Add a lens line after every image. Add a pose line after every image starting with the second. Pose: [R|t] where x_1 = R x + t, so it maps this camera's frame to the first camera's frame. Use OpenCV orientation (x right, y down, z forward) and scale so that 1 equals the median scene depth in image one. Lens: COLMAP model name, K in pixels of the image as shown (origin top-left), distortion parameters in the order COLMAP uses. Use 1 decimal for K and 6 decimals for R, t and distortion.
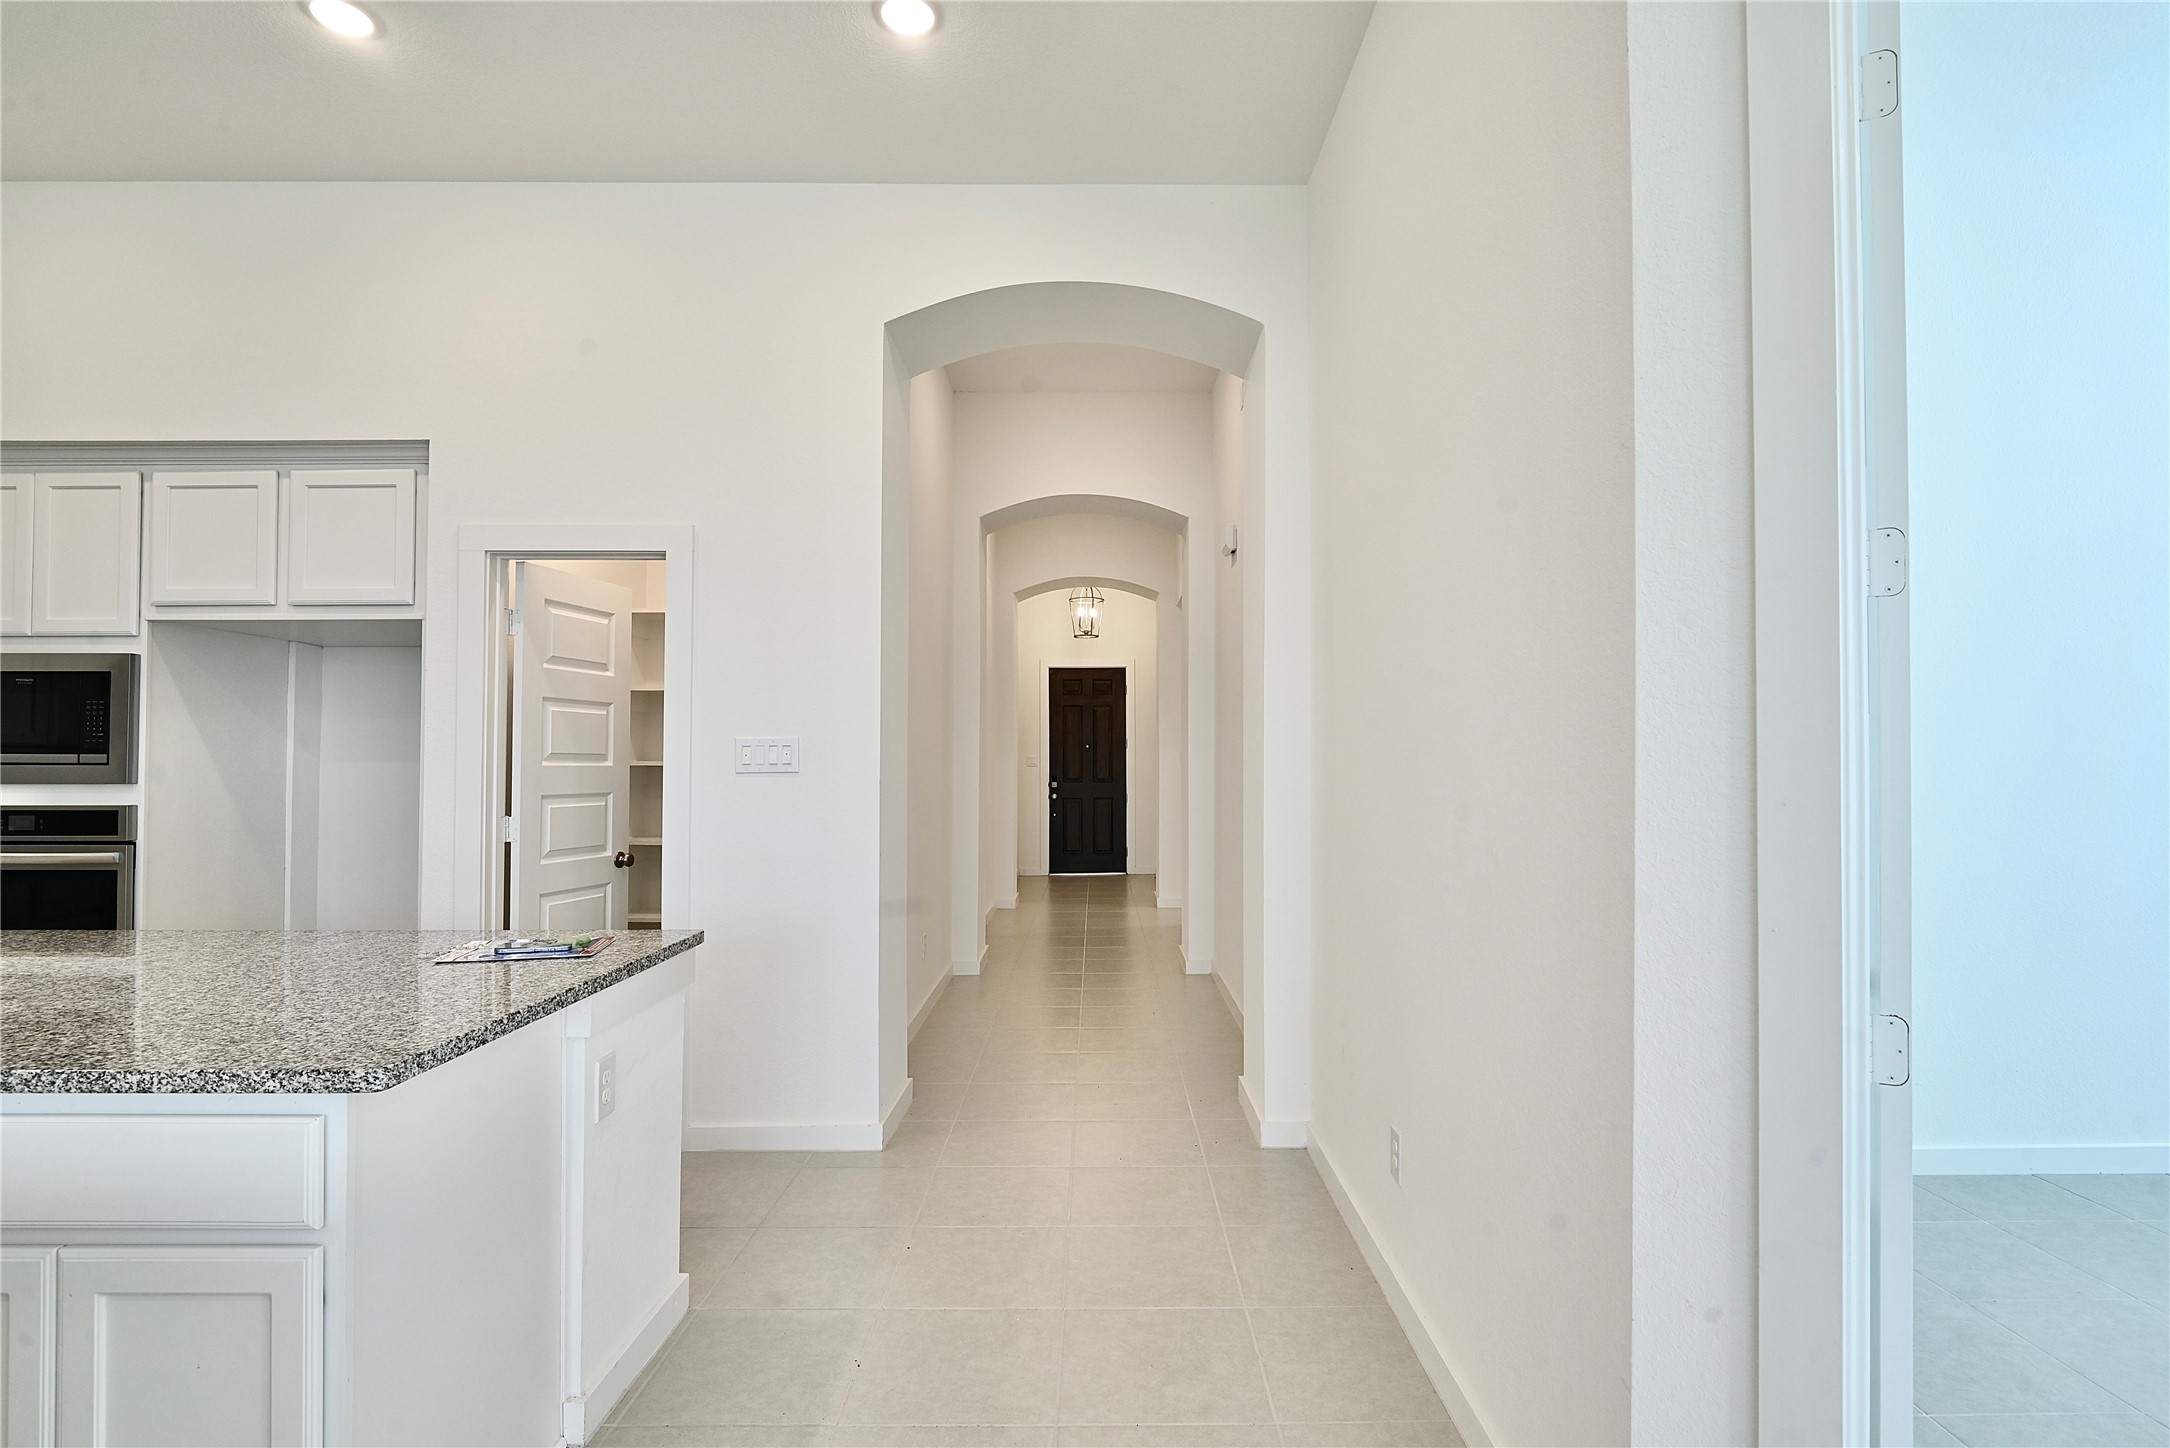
lens RADIAL K [[1054.5, 0, 1075.6], [0, 1054.5, 738.3], [0, 0, 1]] dist [0.001149, -0.000196]
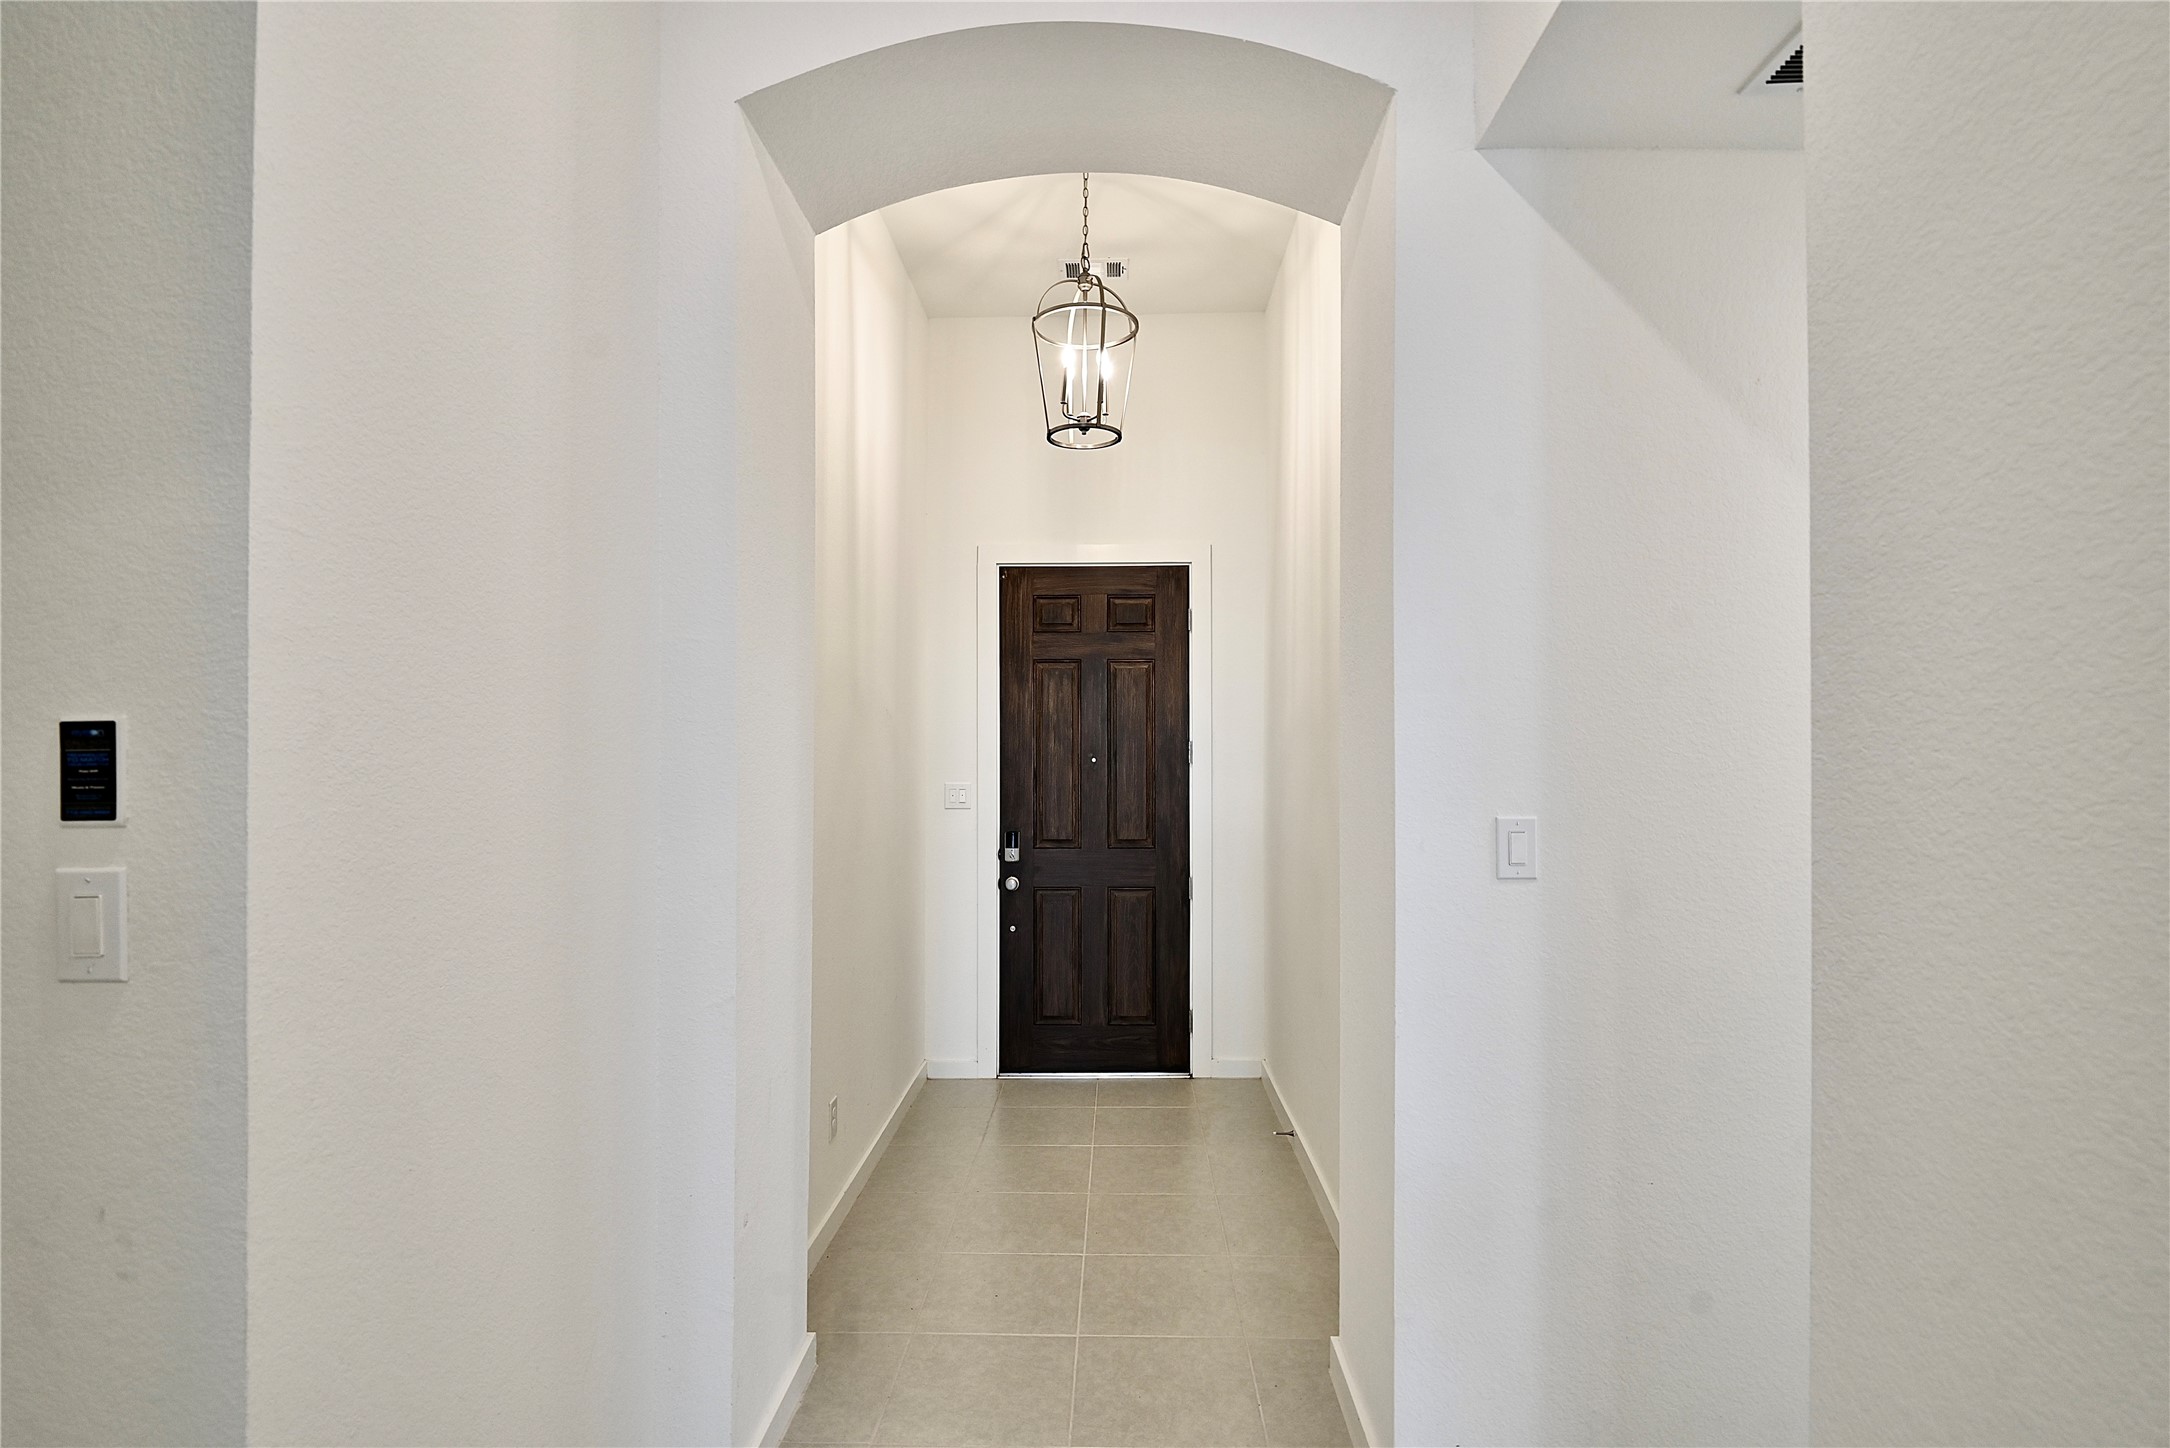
lens RADIAL K [[1004.7, 0, 1097.6], [0, 1004.7, 726.6], [0, 0, 1]] dist [-0.004696, -0.001918]
pose [[0.999967, 0.005985, 0.005573, 0.010356], [-0.005477, 0.996178, -0.087174, 0.028423], [-0.006074, 0.087141, 0.996178, 0.609125]]
